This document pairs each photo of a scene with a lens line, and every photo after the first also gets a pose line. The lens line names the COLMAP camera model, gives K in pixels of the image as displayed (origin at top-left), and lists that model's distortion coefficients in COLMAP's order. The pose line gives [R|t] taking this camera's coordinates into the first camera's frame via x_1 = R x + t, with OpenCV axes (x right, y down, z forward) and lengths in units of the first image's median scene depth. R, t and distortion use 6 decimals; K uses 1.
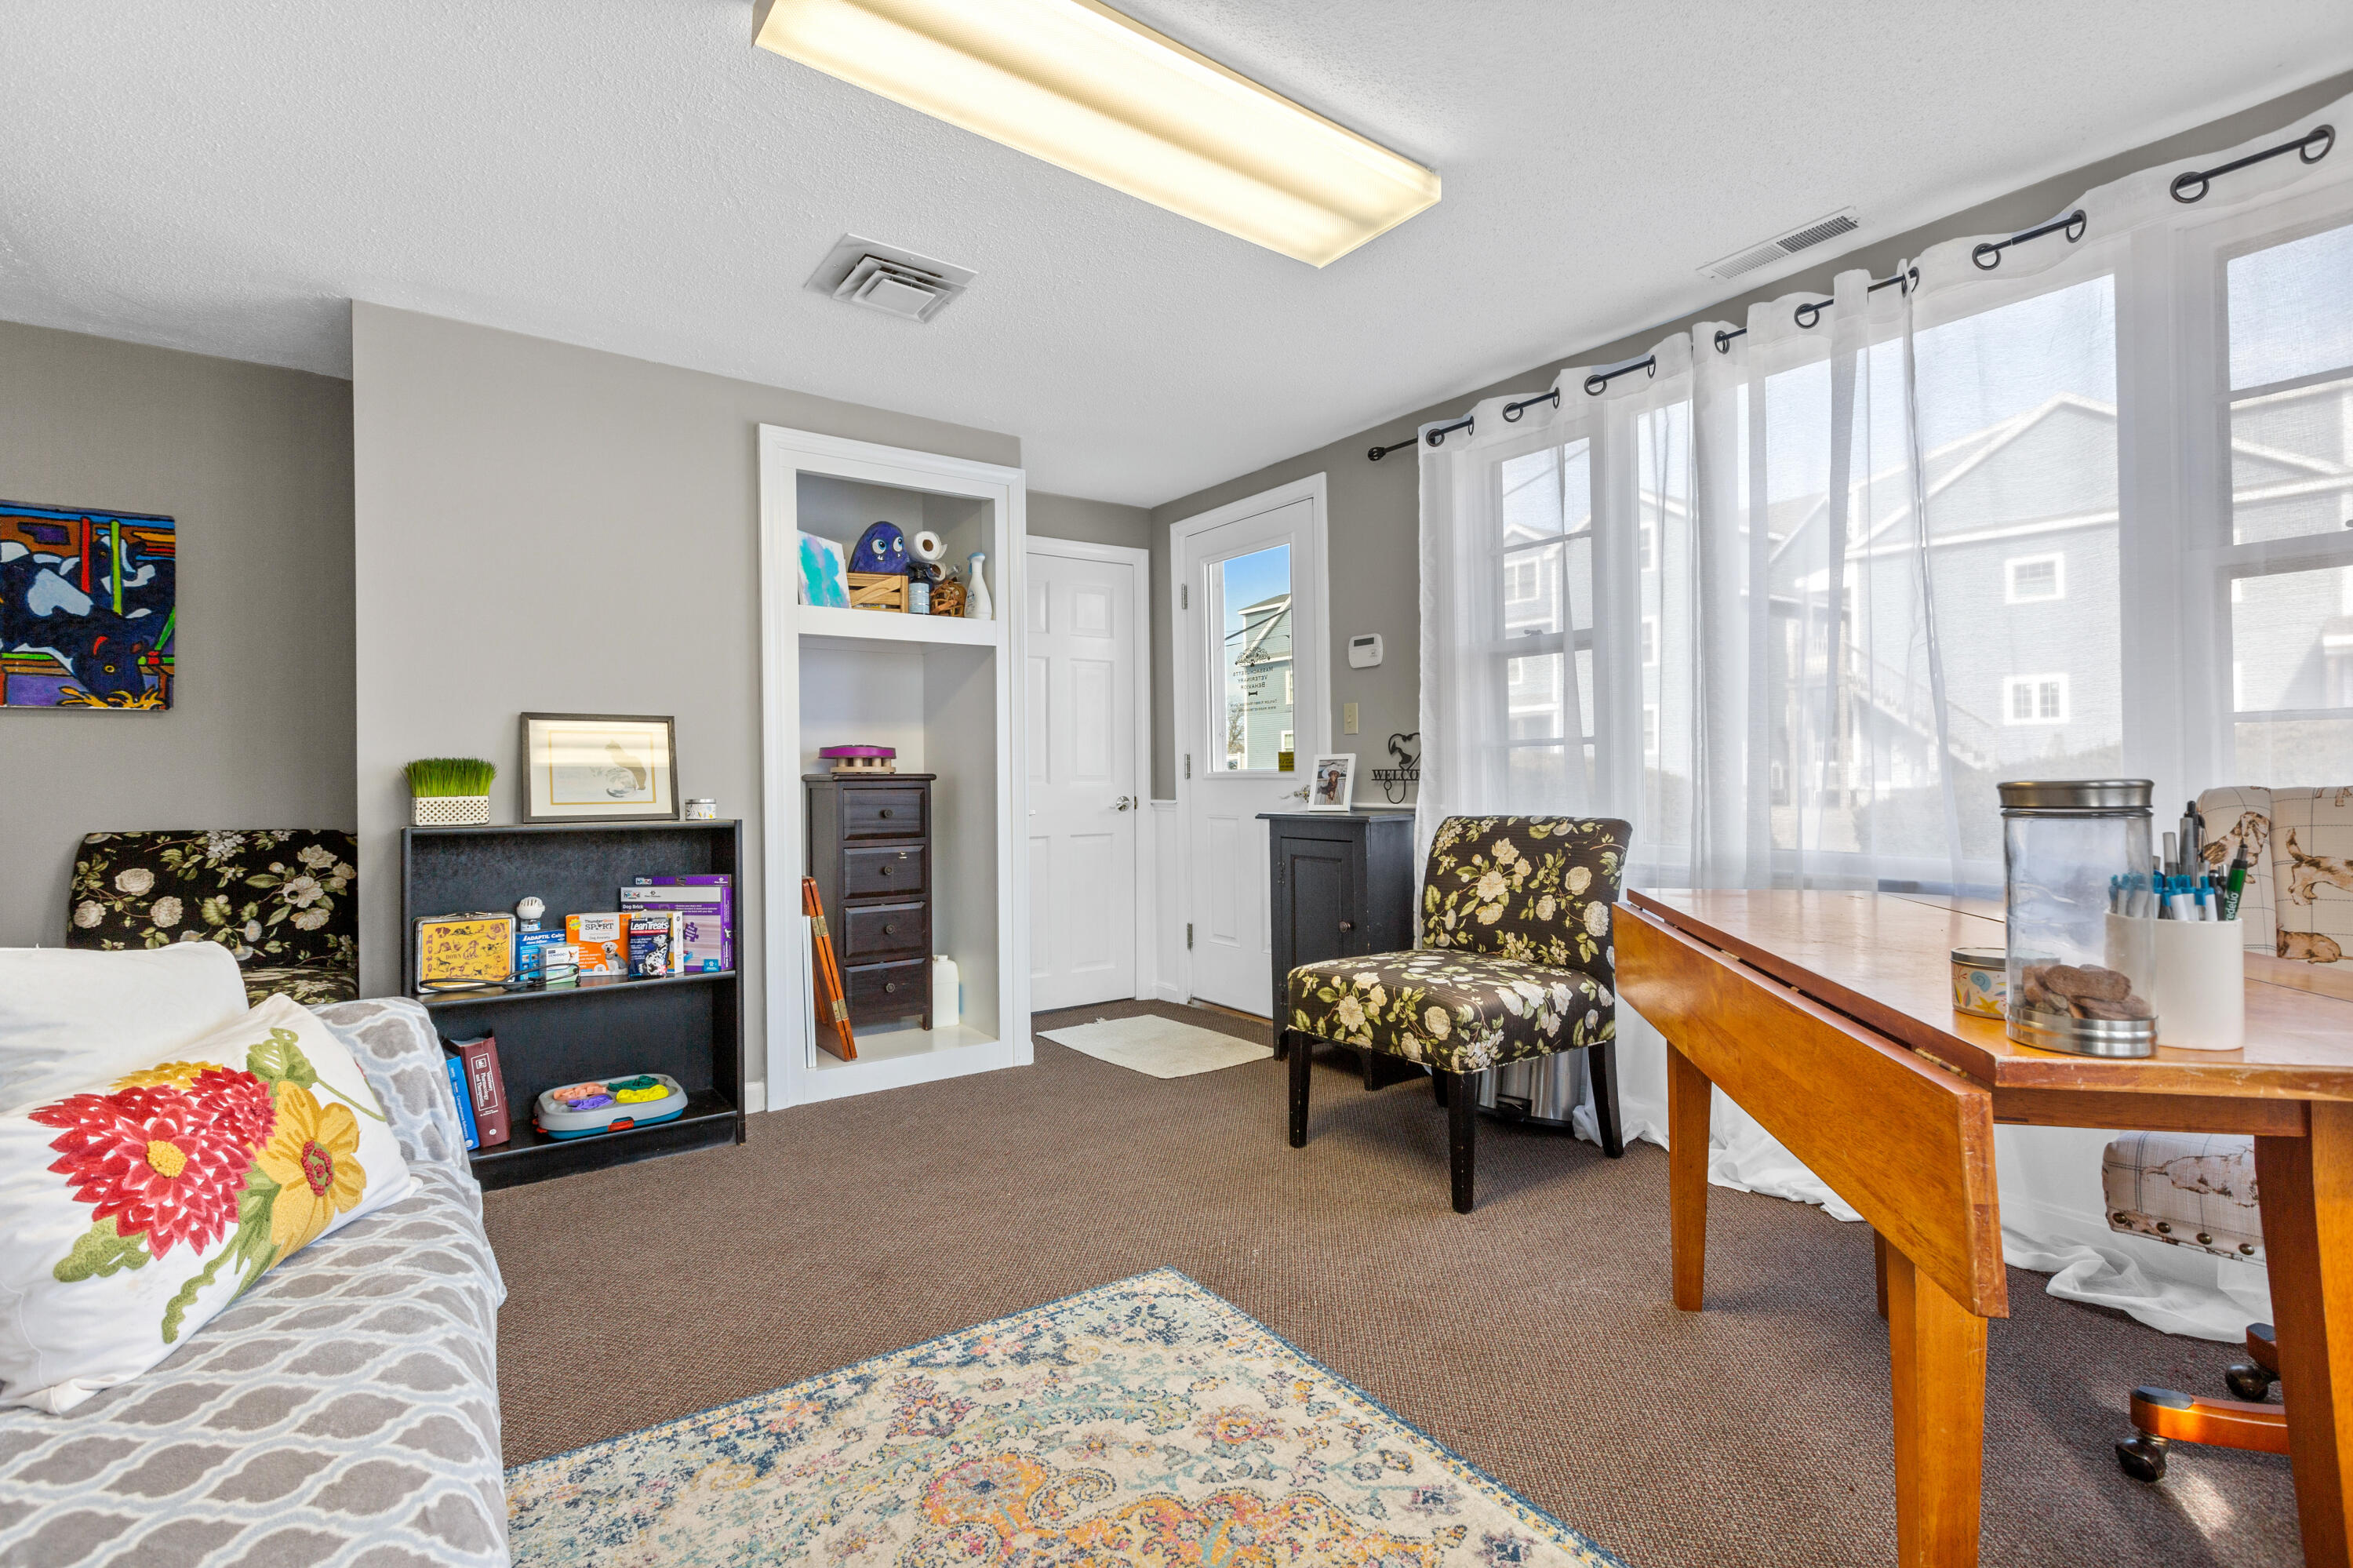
lens RADIAL K [[1066.5, 0, 1175.1], [0, 1066.5, 777.1], [0, 0, 1]] dist [0.001755, -0.000422]
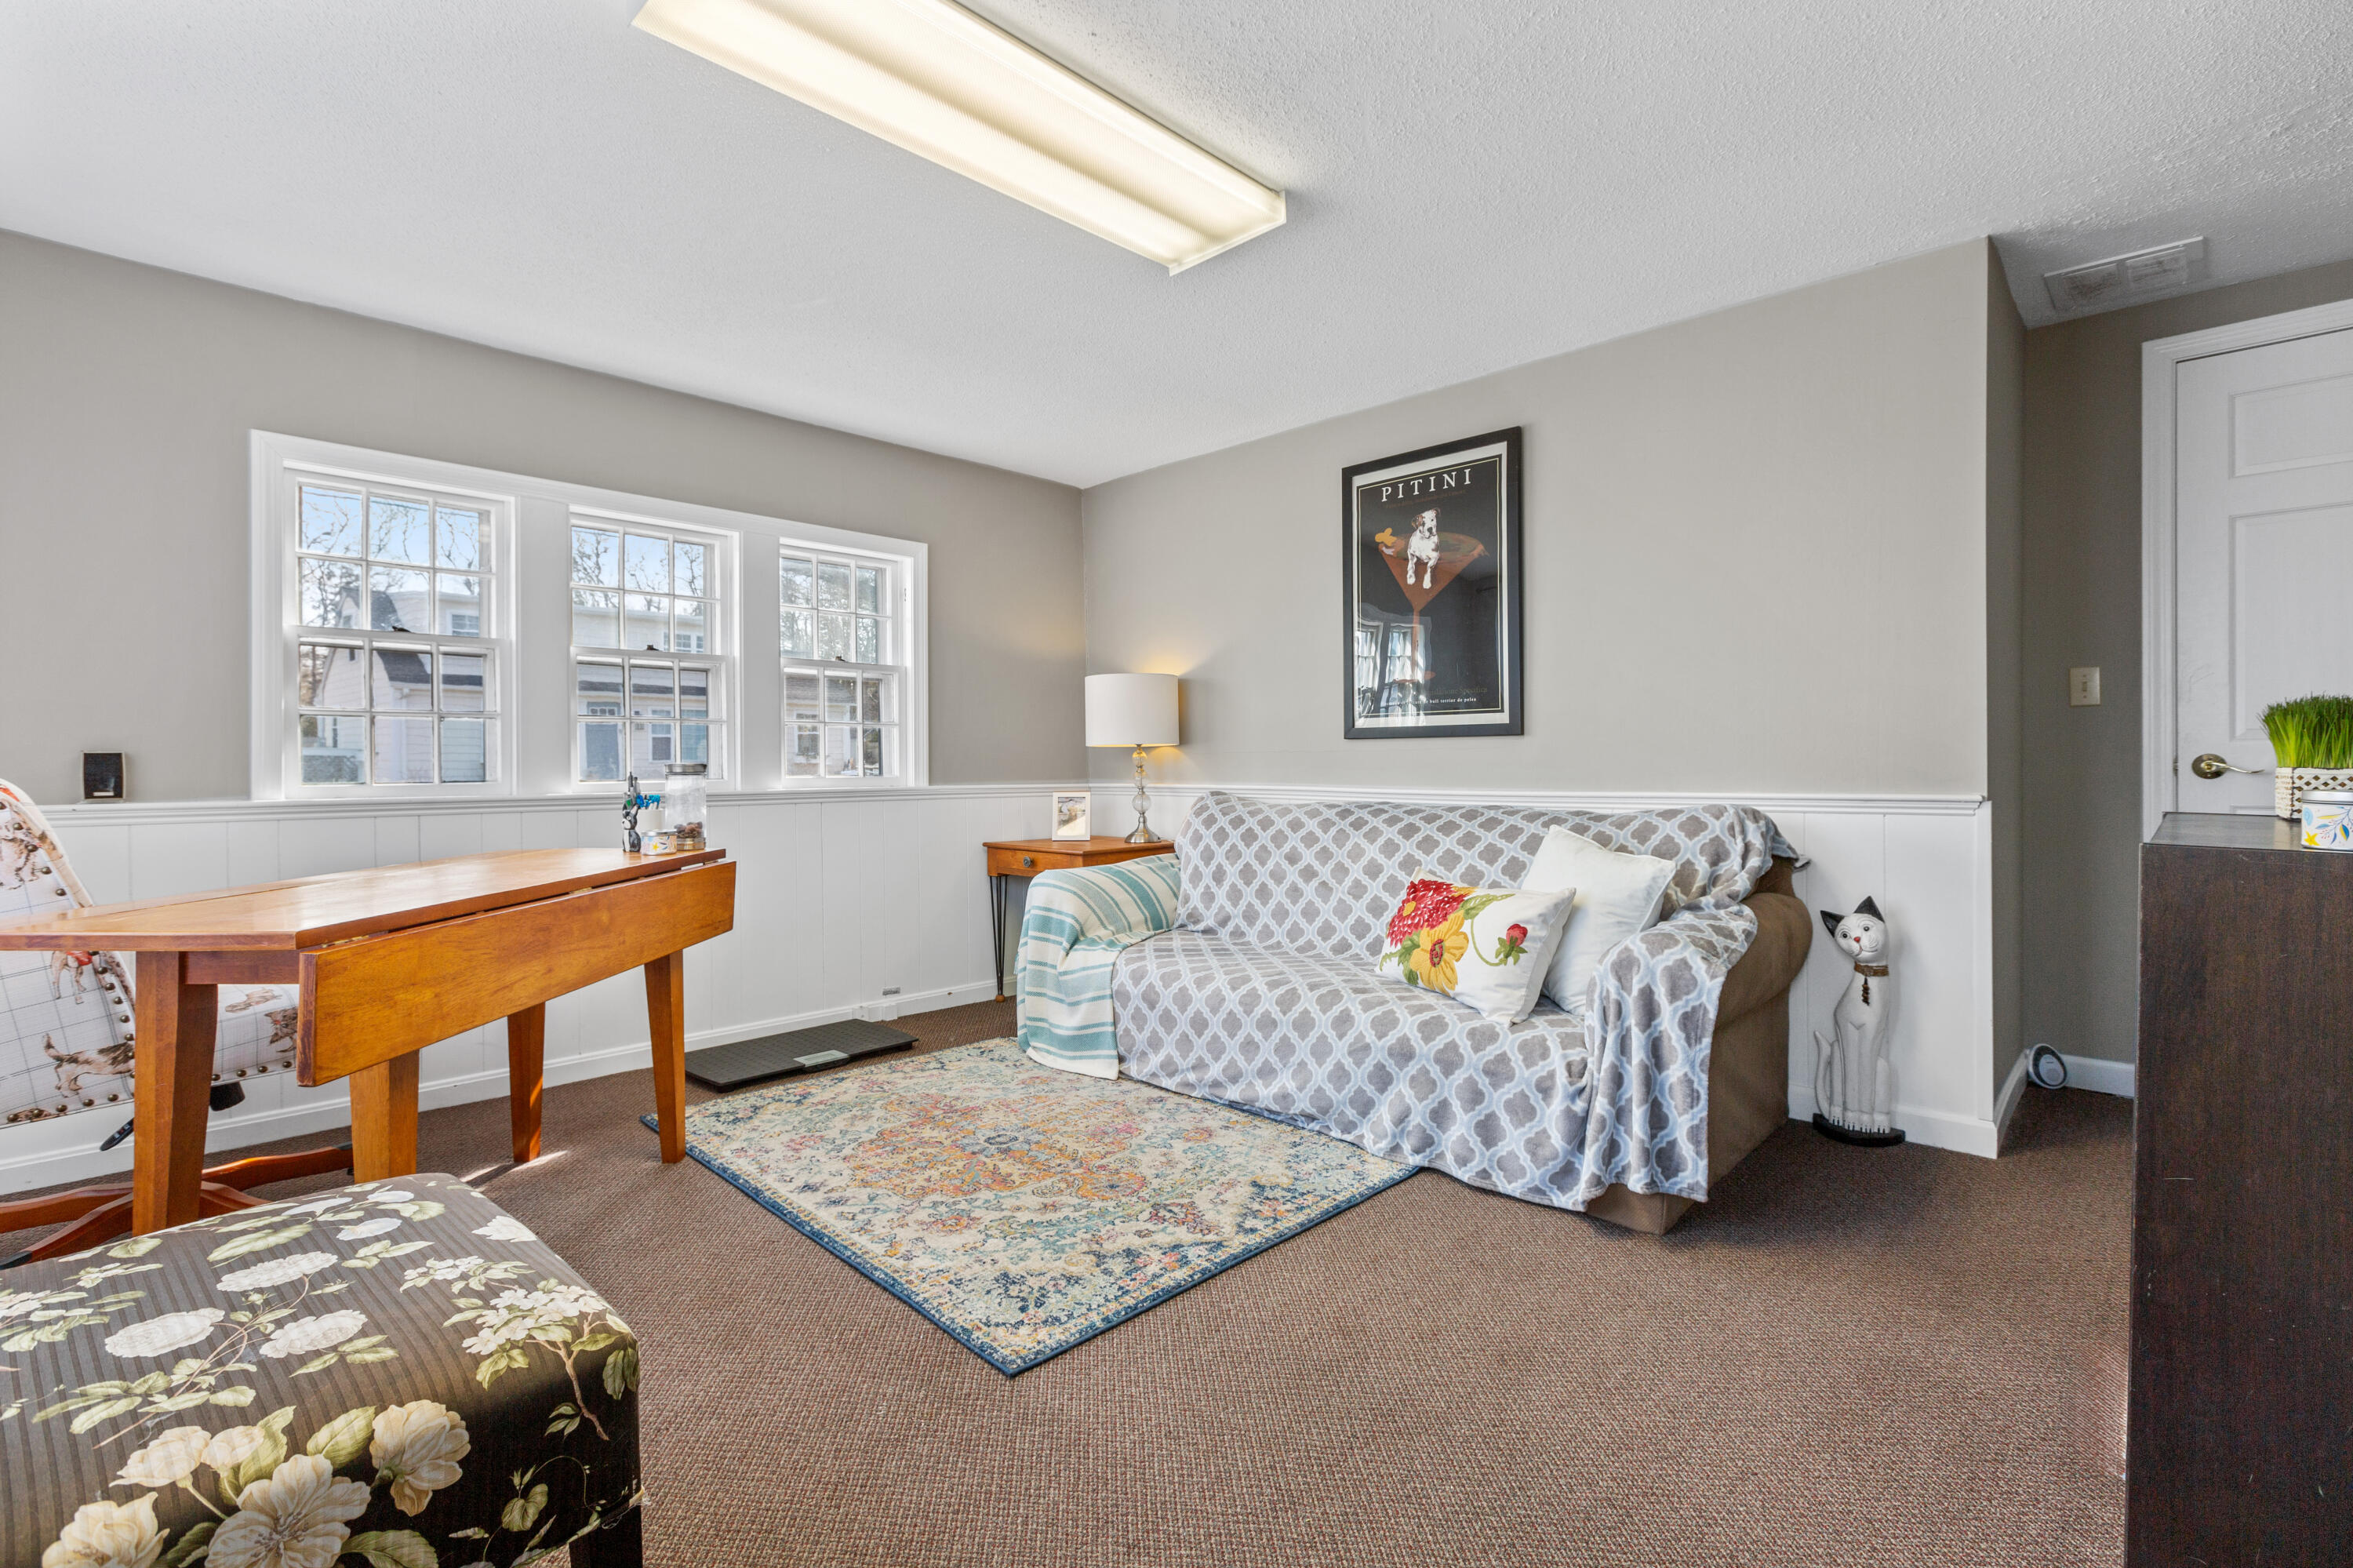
lens RADIAL K [[1066.5, 0, 1181.4], [0, 1066.5, 770.8], [0, 0, 1]] dist [0.001755, -0.000422]
pose [[-0.982224, 0.017146, -0.186930, 0.012043], [0.015982, 0.999842, 0.007730, 0.009097], [0.187033, 0.004605, -0.982343, 2.236934]]
